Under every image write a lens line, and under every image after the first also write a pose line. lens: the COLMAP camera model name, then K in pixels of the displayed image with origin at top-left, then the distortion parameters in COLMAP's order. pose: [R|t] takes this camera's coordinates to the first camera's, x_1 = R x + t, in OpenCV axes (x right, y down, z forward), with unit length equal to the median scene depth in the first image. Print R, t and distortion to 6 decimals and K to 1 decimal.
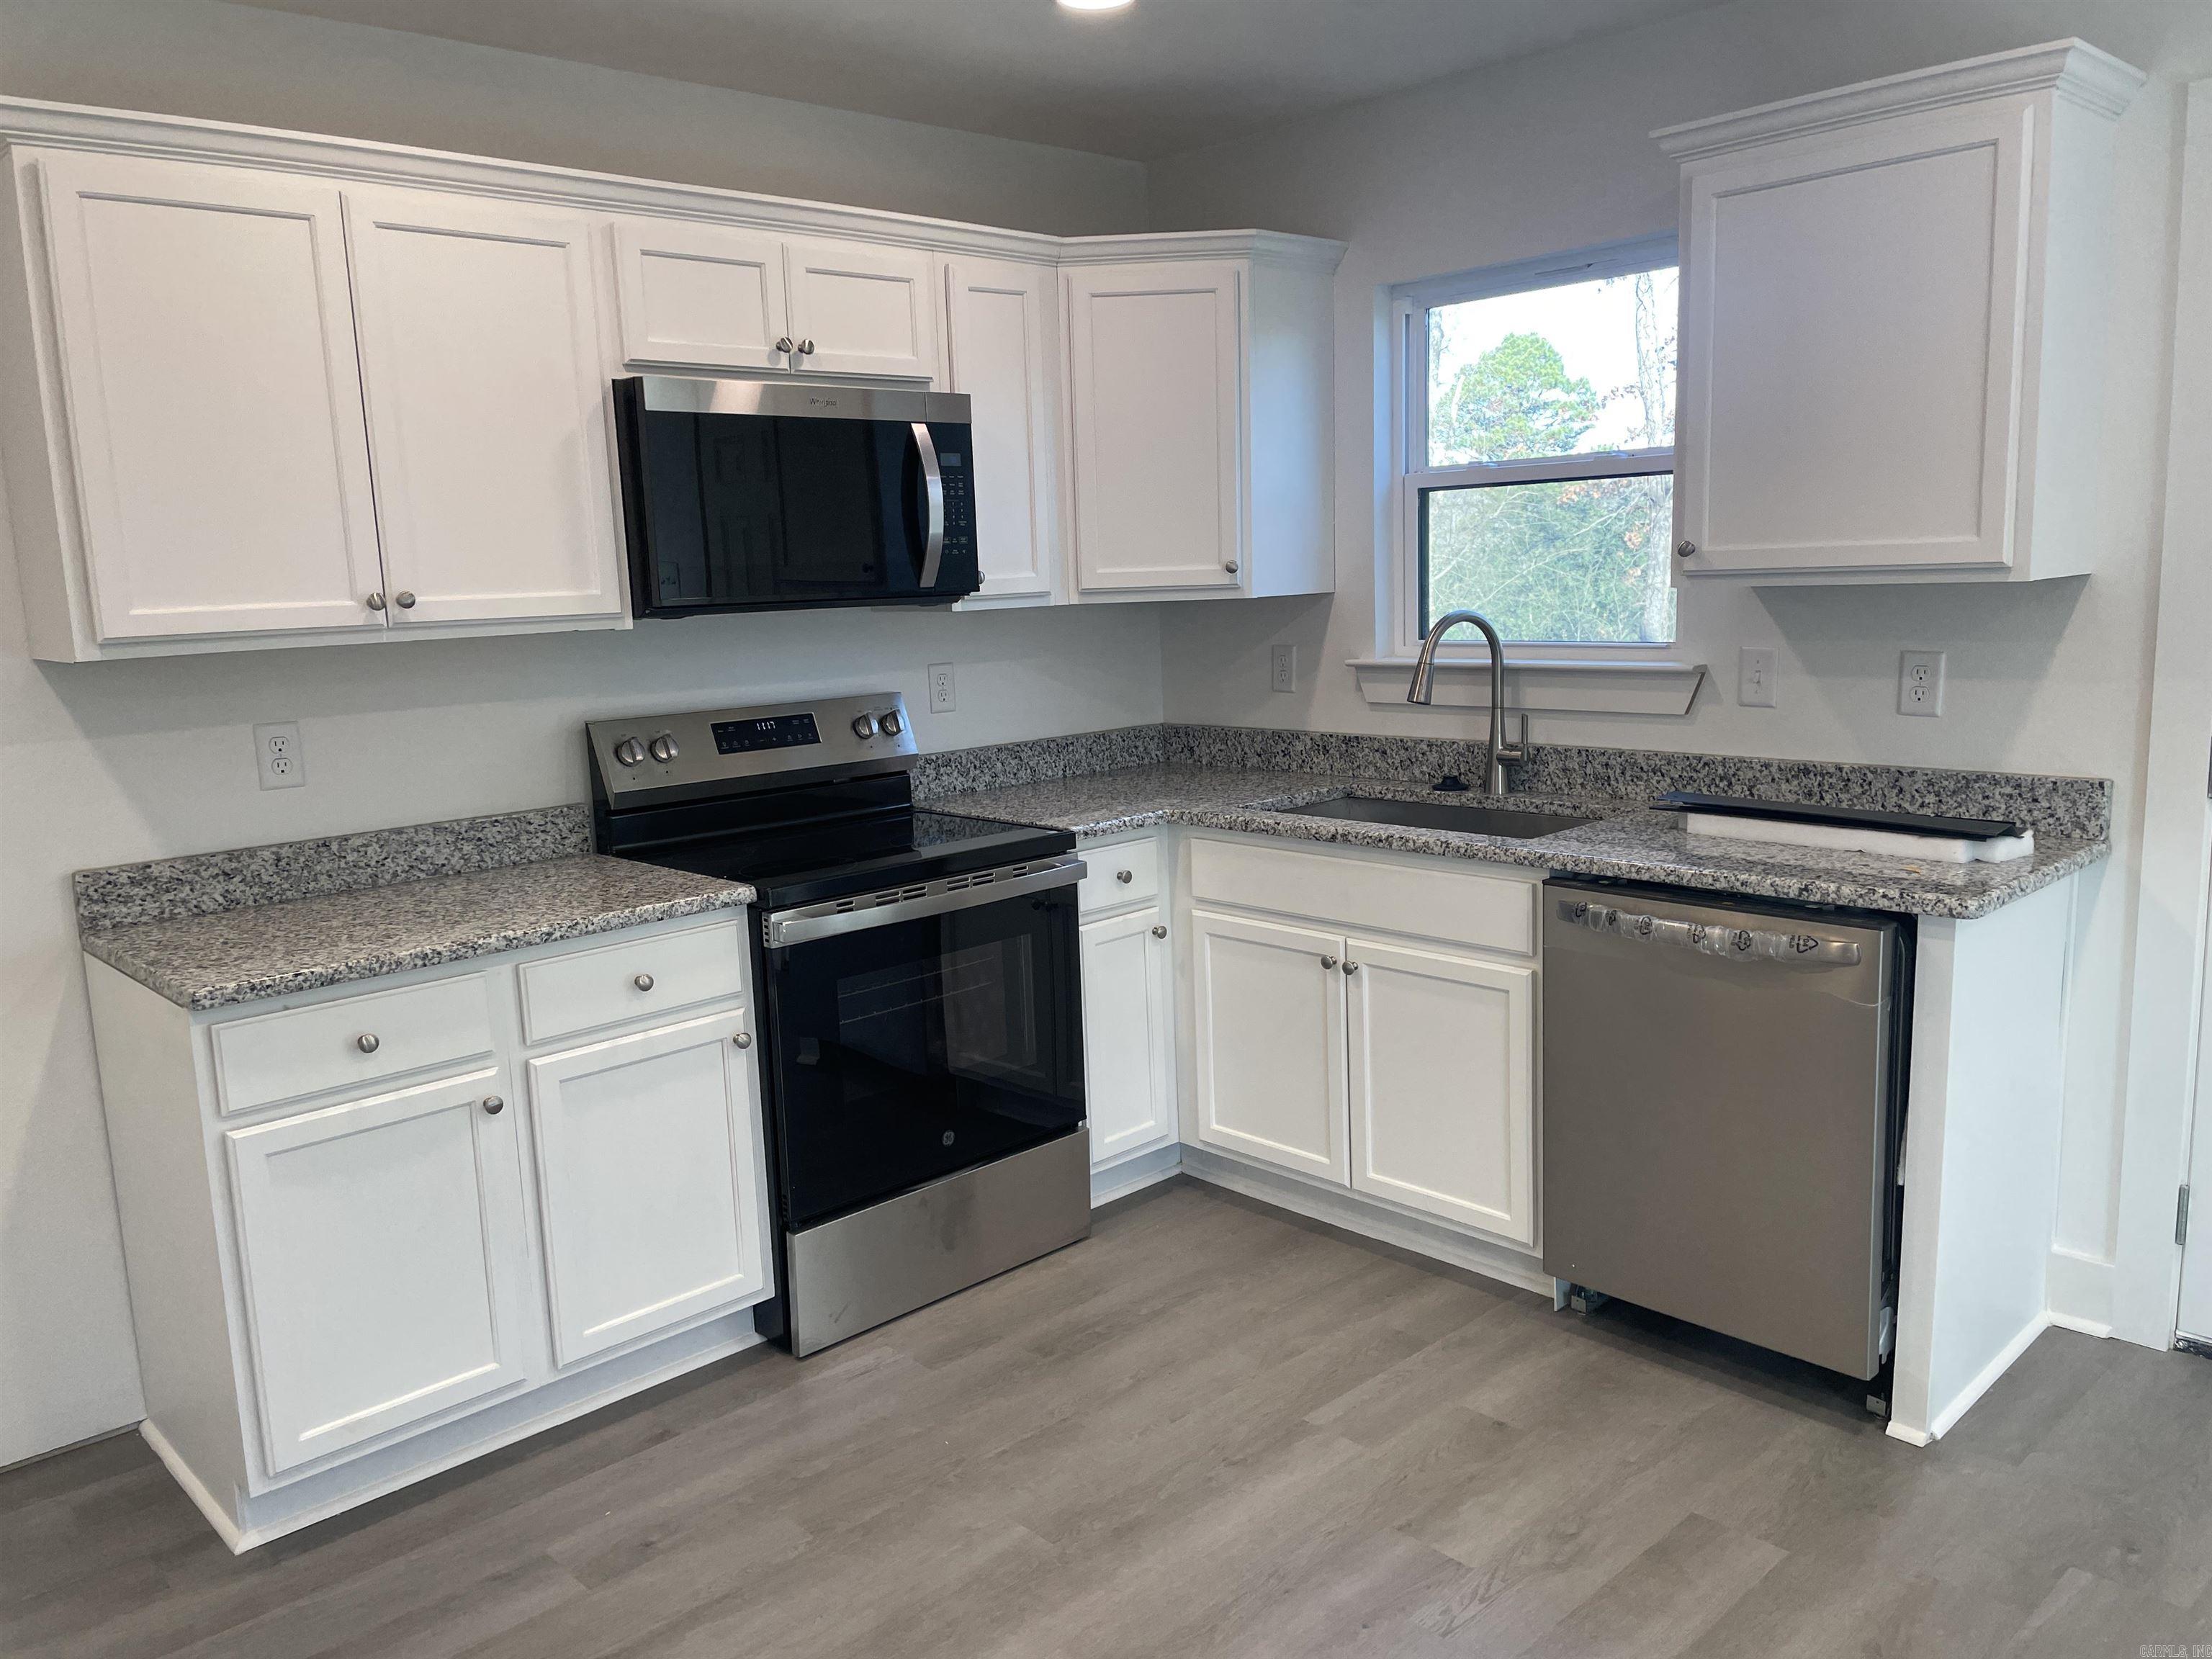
lens RADIAL K [[1673.6, 0, 1098.4], [0, 1673.6, 841.1], [0, 0, 1]] dist [0.109988, -0.139920]
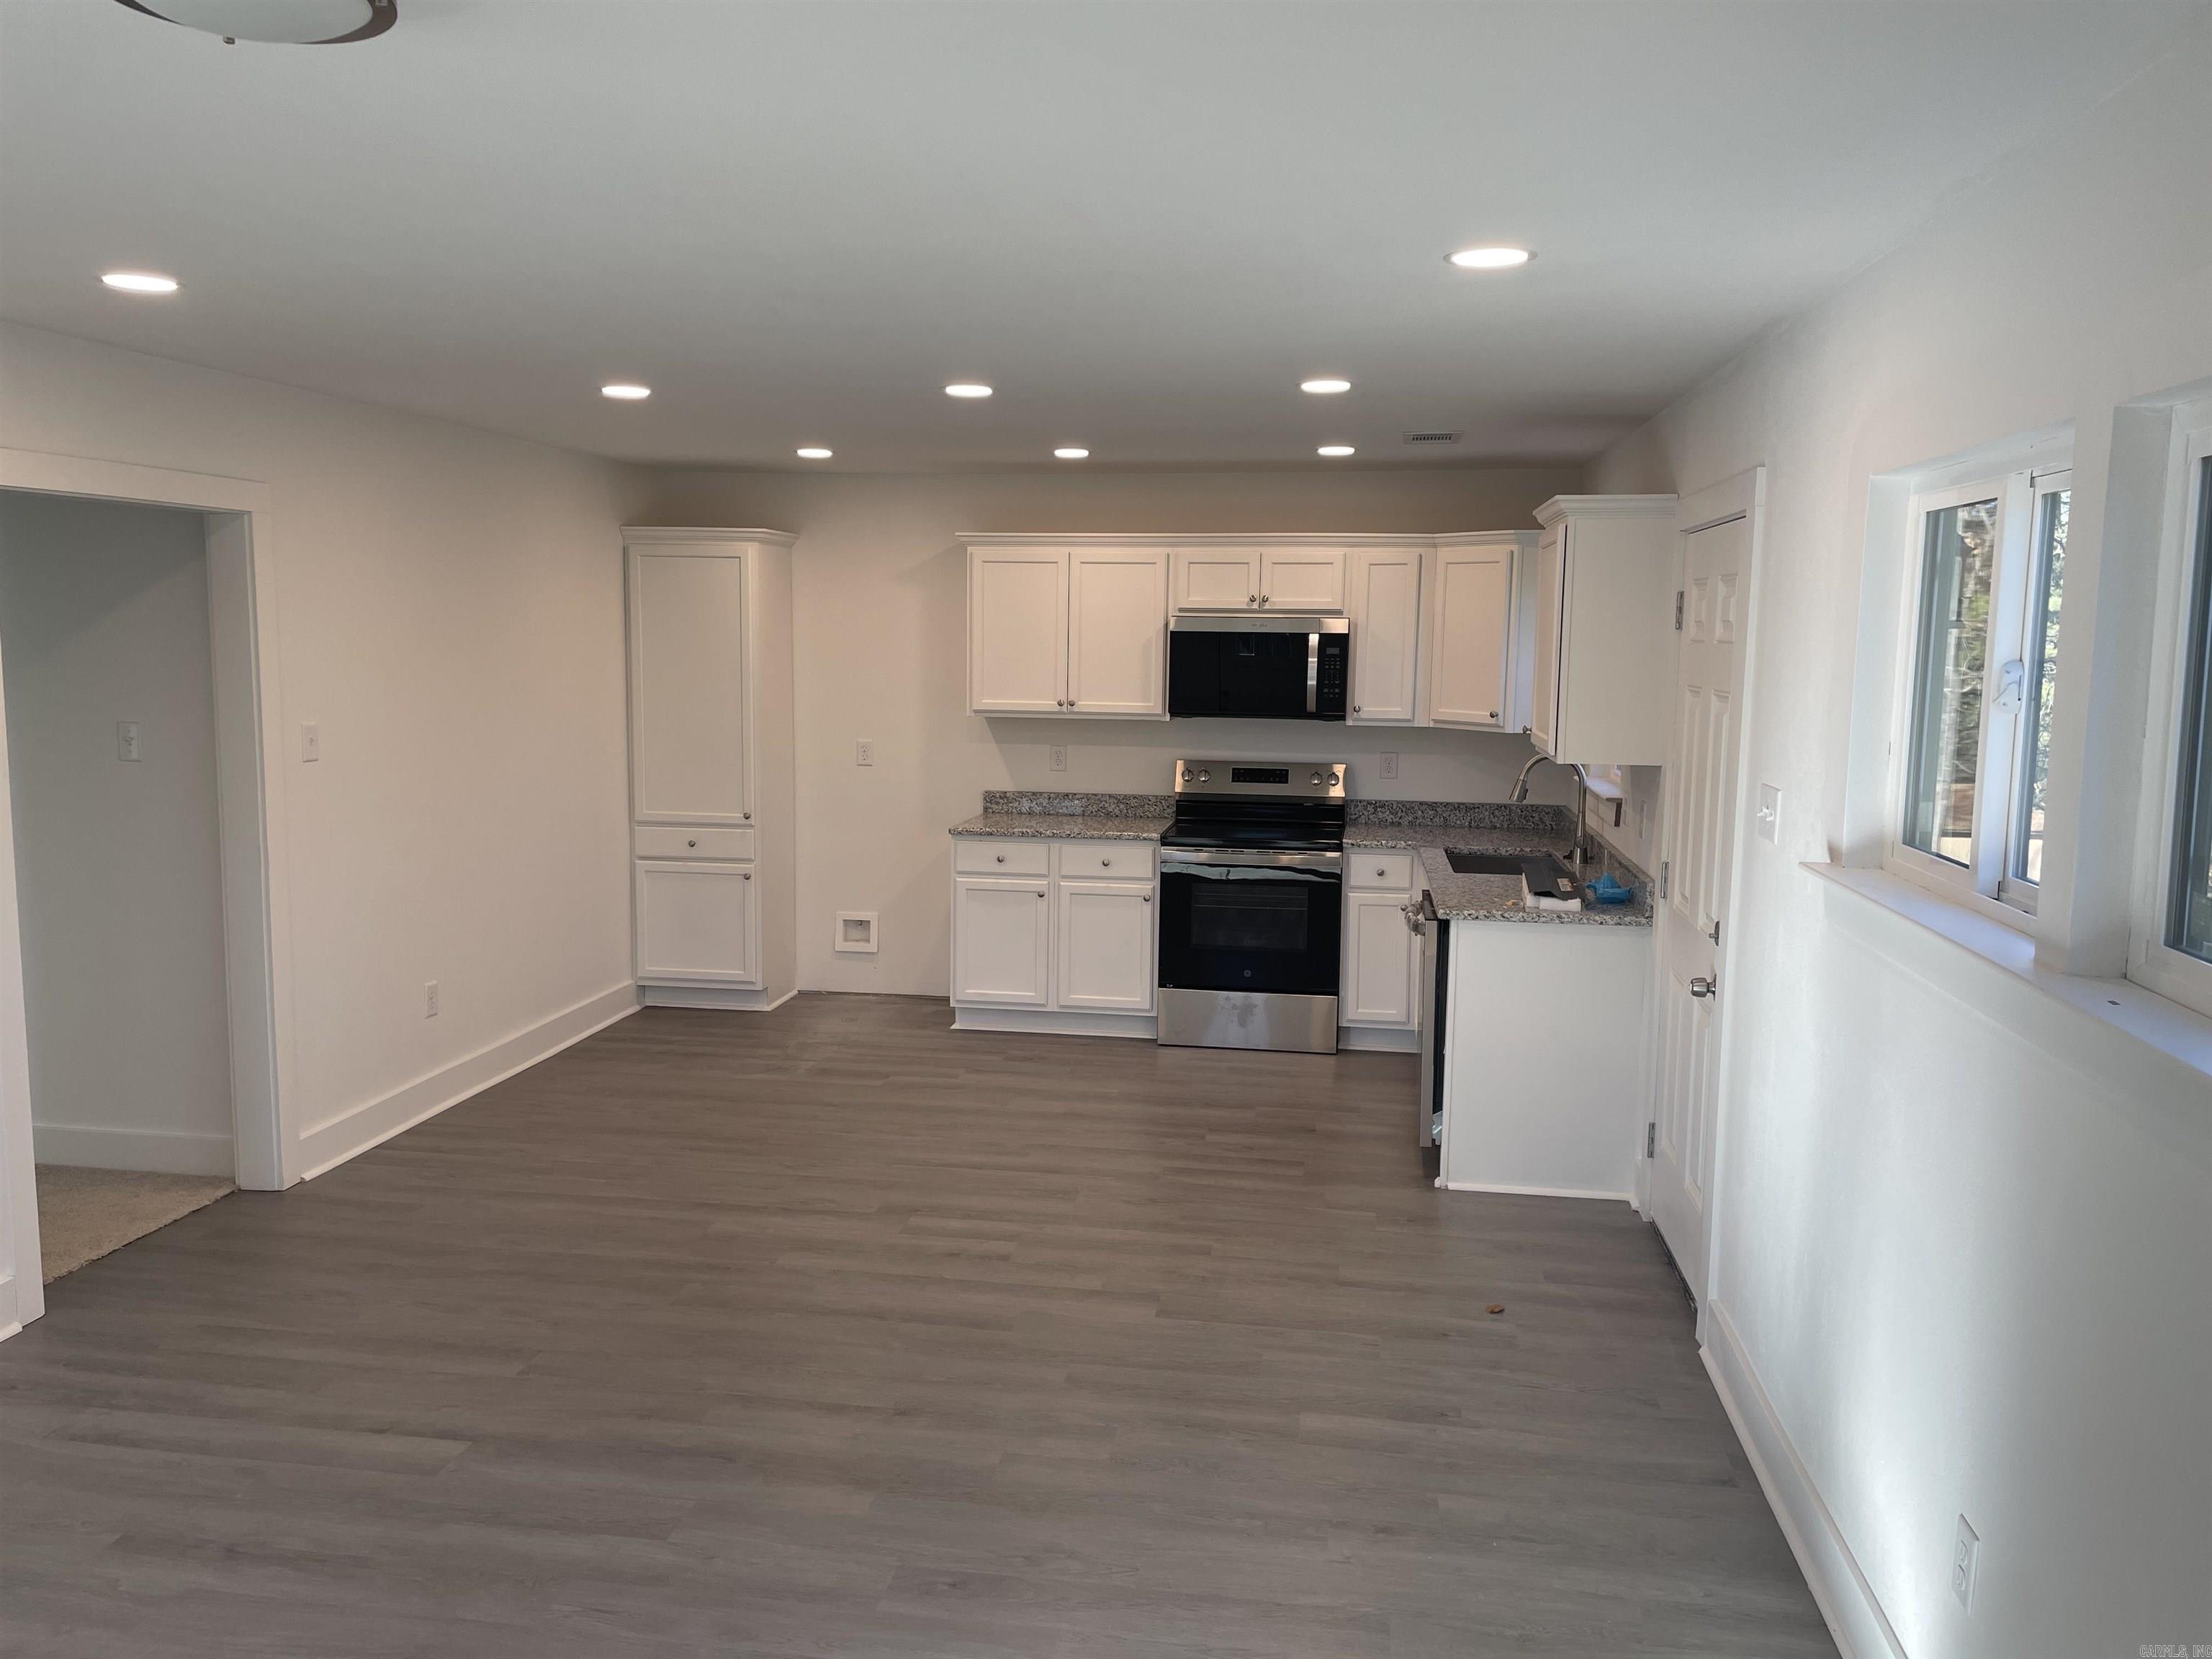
lens RADIAL K [[1673.6, 0, 1098.4], [0, 1673.6, 841.1], [0, 0, 1]] dist [0.109988, -0.139920]
pose [[0.610501, 0.147396, -0.778179, 1.466253], [-0.168691, 0.984185, 0.054074, -0.070625], [0.773842, 0.098260, 0.625710, -0.491592]]
